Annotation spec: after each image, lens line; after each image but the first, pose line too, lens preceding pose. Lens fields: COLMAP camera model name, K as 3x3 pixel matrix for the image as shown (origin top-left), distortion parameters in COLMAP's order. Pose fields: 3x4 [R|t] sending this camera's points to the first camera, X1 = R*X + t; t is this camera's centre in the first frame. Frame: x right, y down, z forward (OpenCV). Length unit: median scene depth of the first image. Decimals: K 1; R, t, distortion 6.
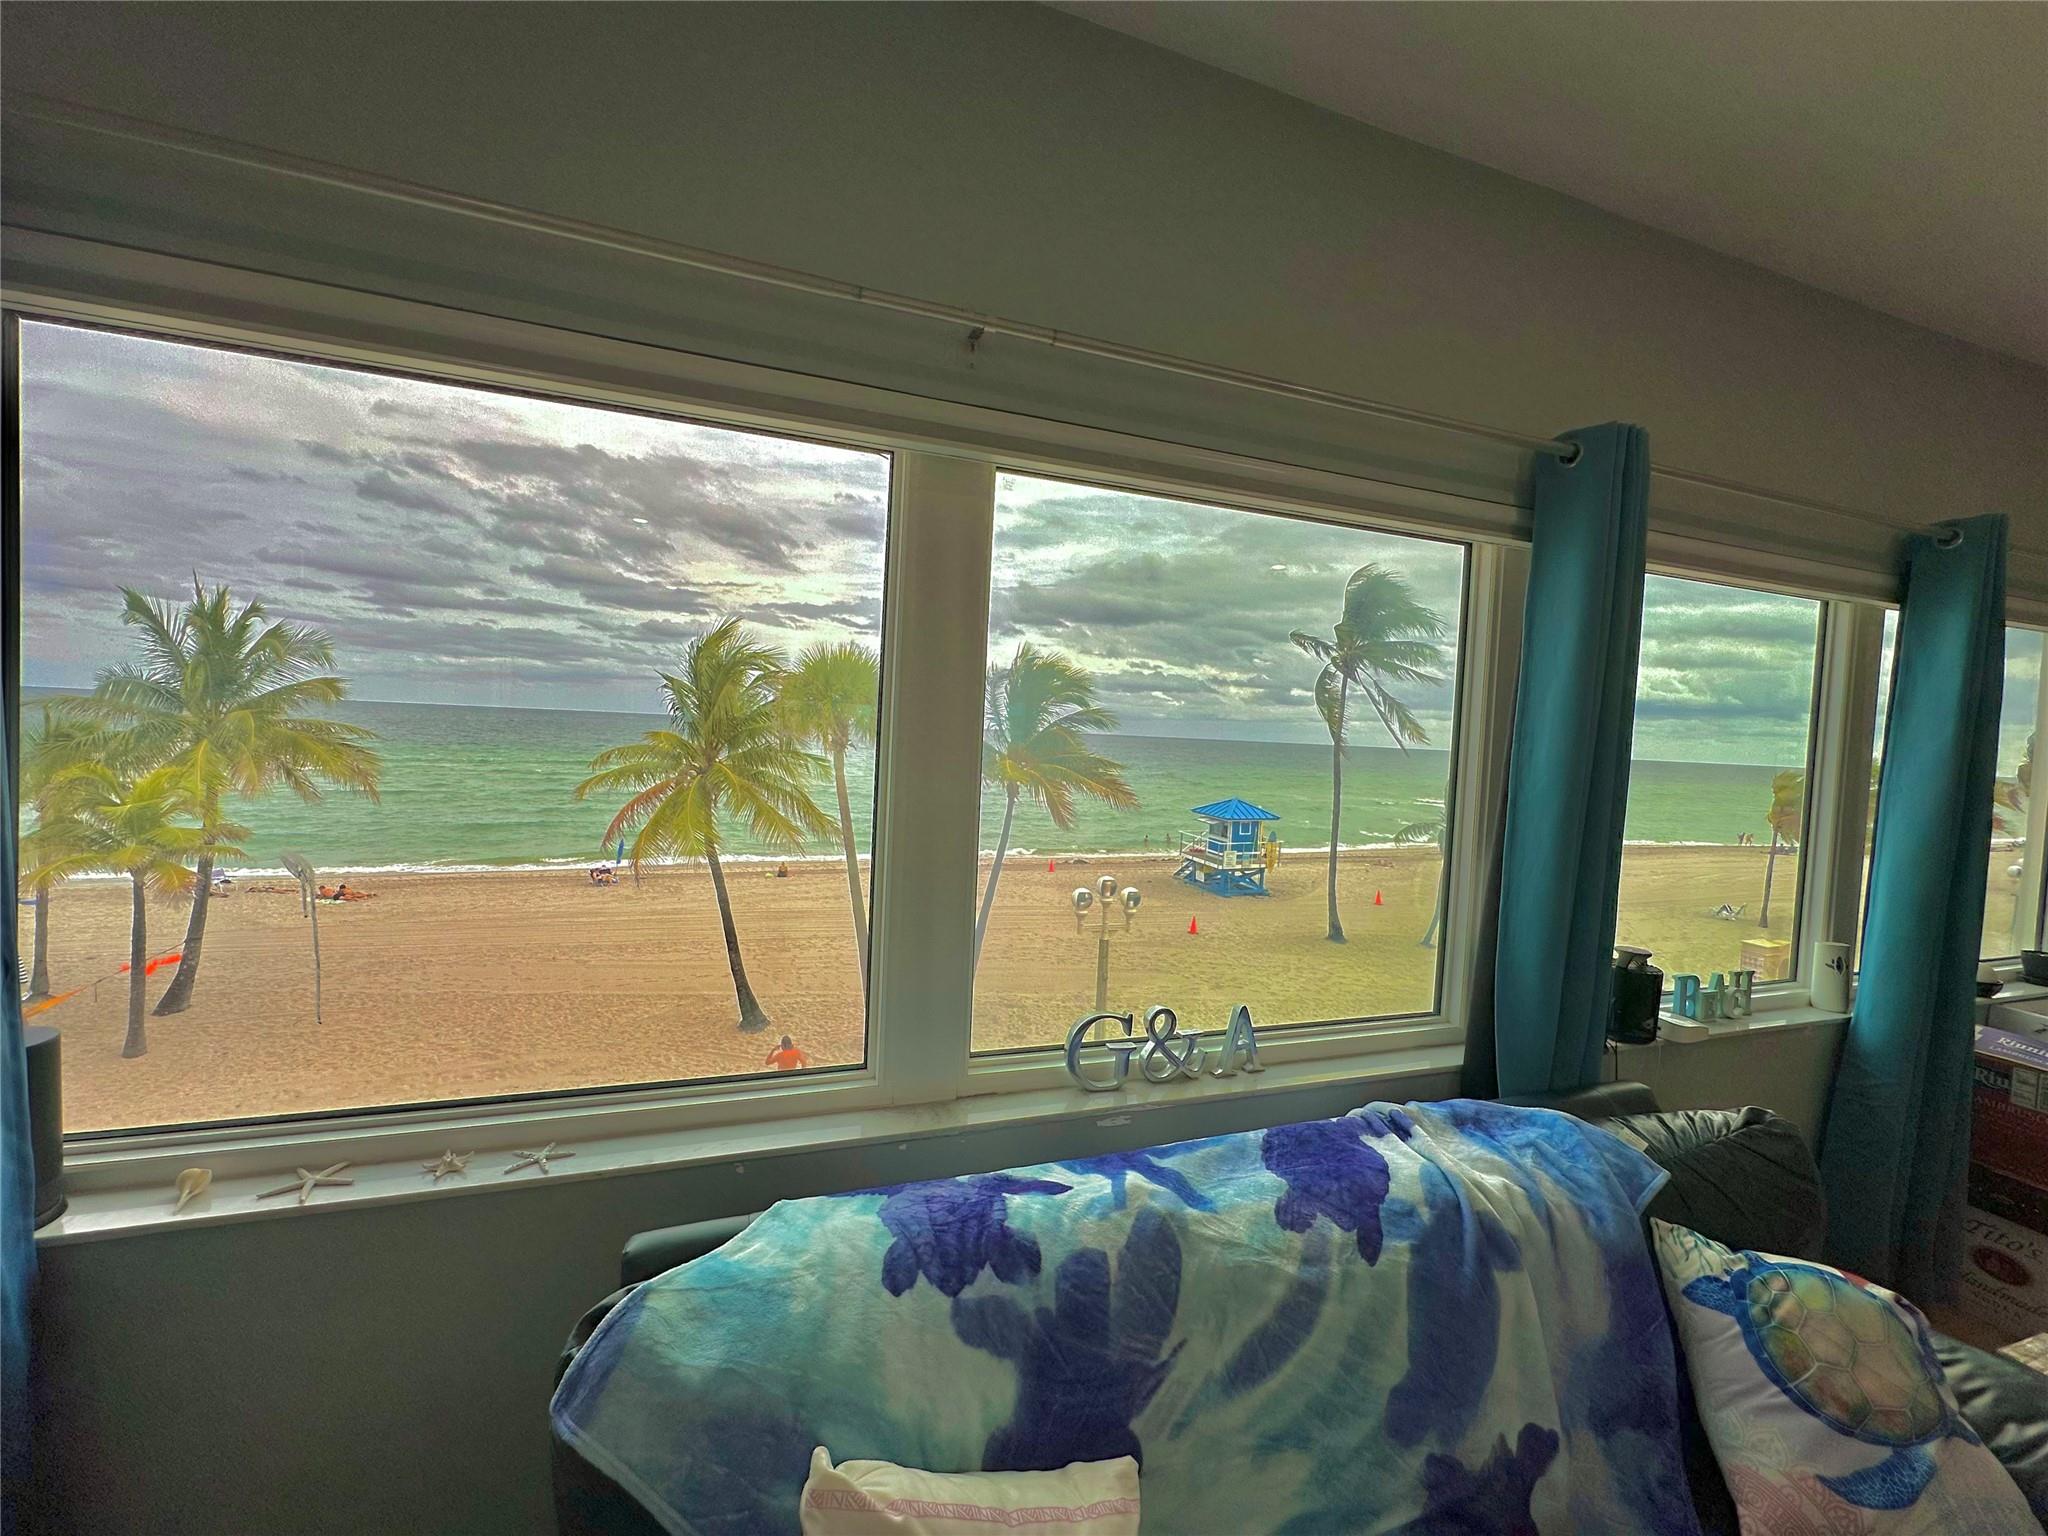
lens RADIAL K [[814.7, 0, 1024.0], [0, 814.7, 768.0], [0, 0, 1]] dist [0.000323, 0.000012]
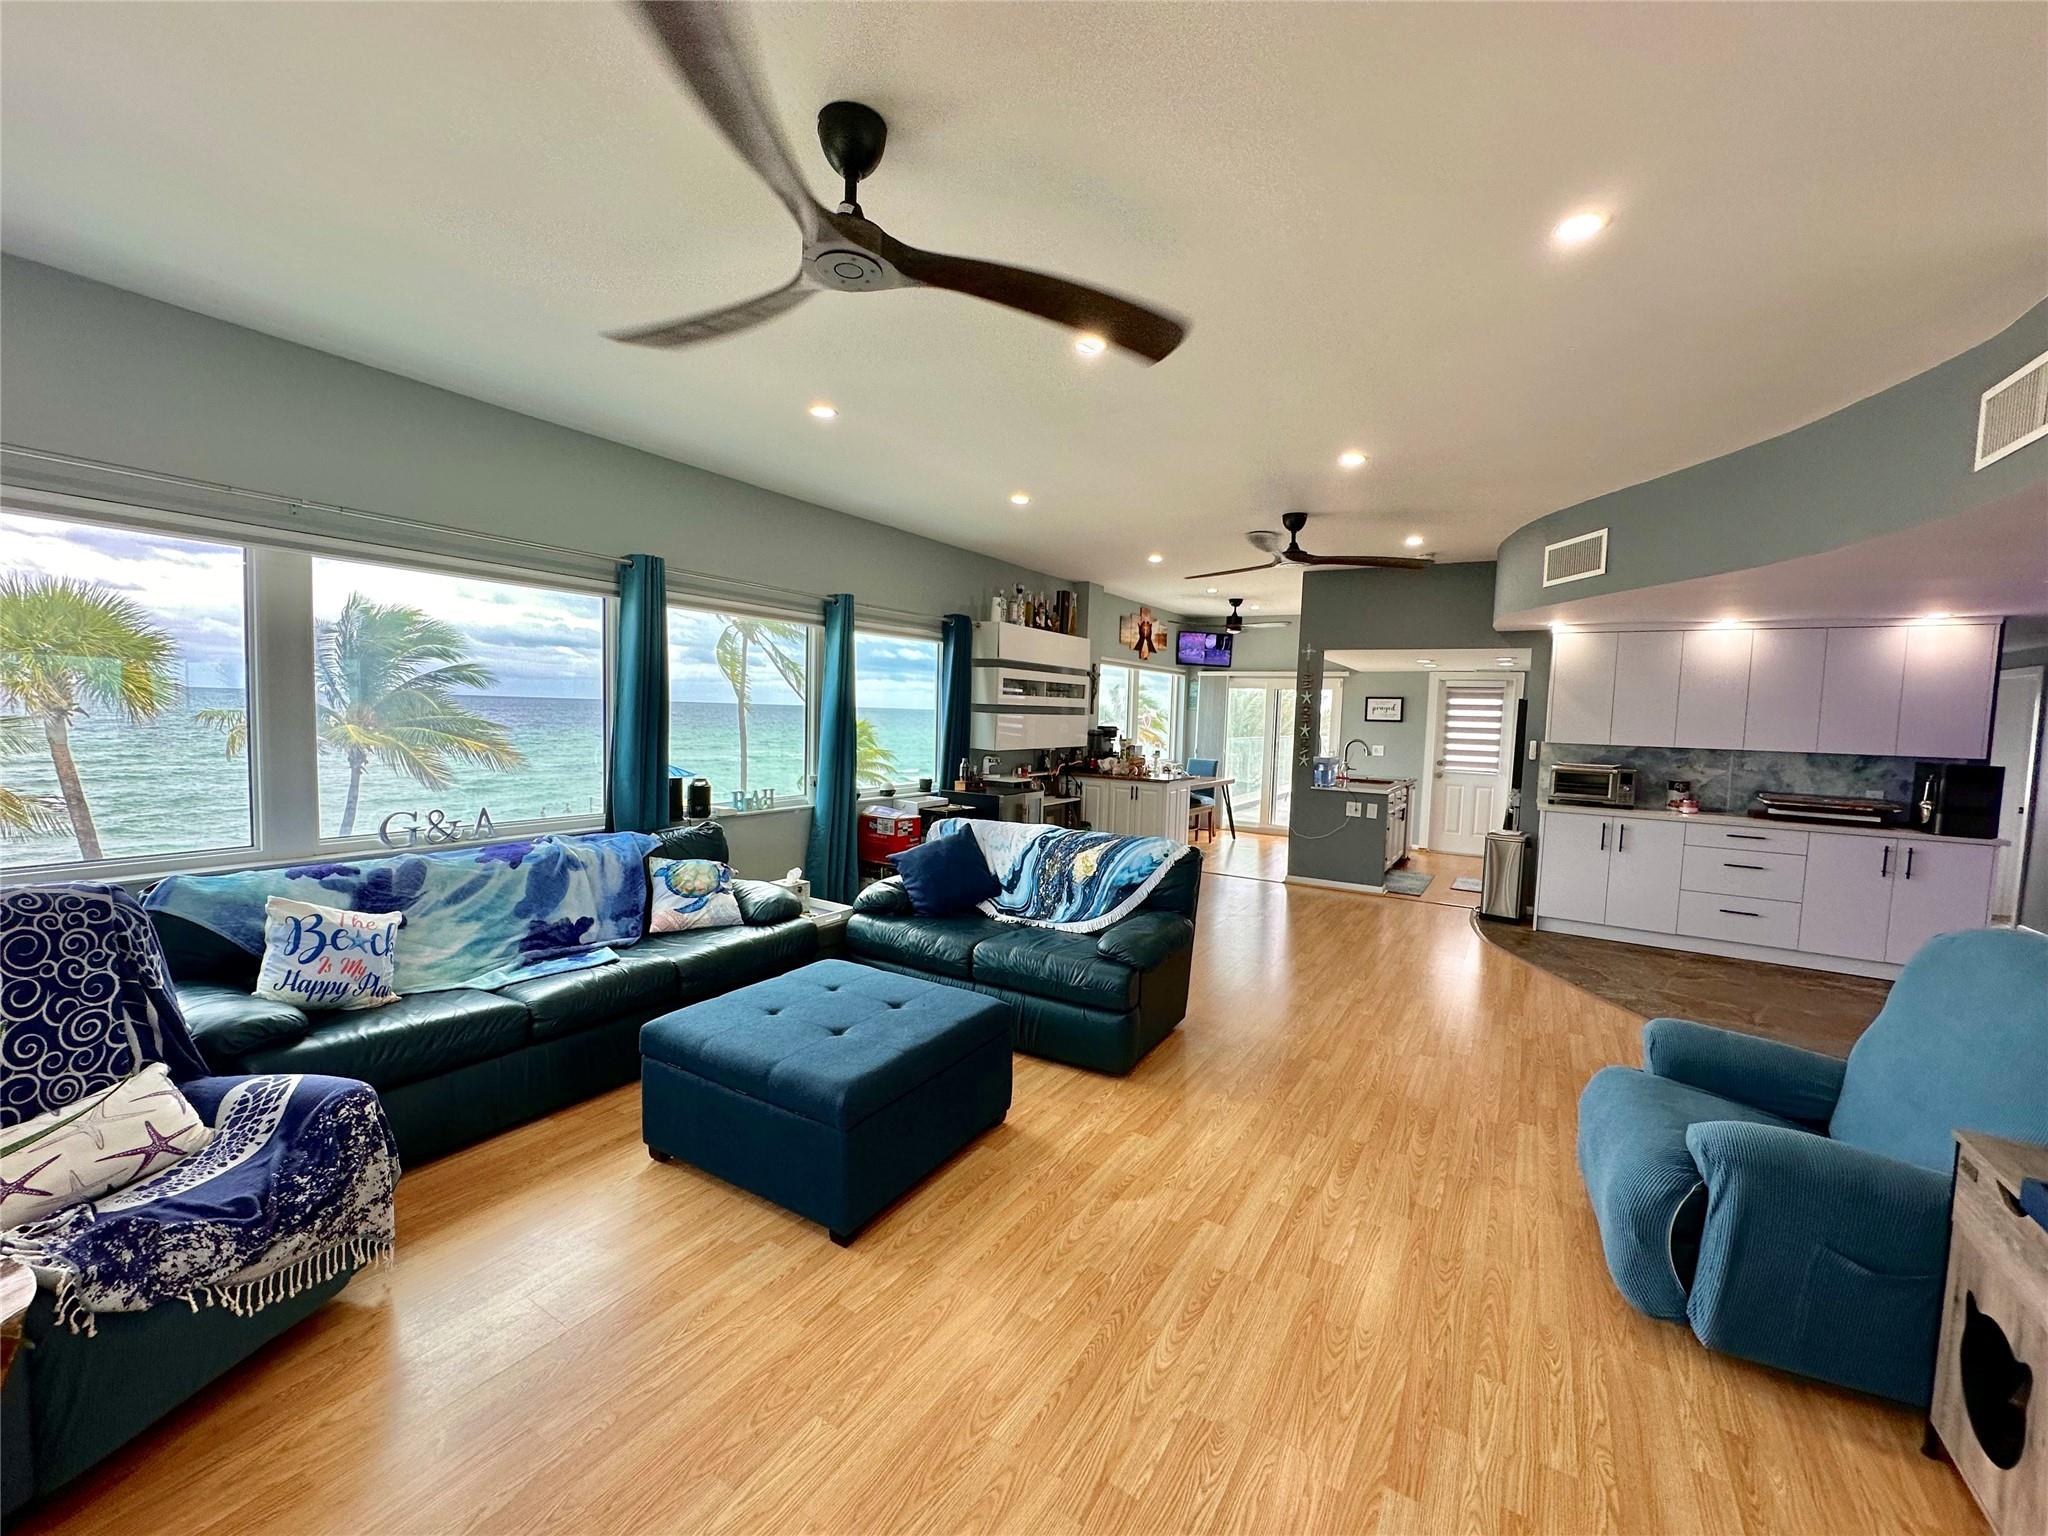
lens RADIAL K [[814.7, 0, 1024.0], [0, 814.7, 768.0], [0, 0, 1]] dist [0.000323, 0.000012]
pose [[0.783497, -0.065976, 0.617884, 0.066474], [0.035075, 0.997458, 0.062030, 0.107585], [-0.620405, -0.026928, 0.783819, -1.700851]]
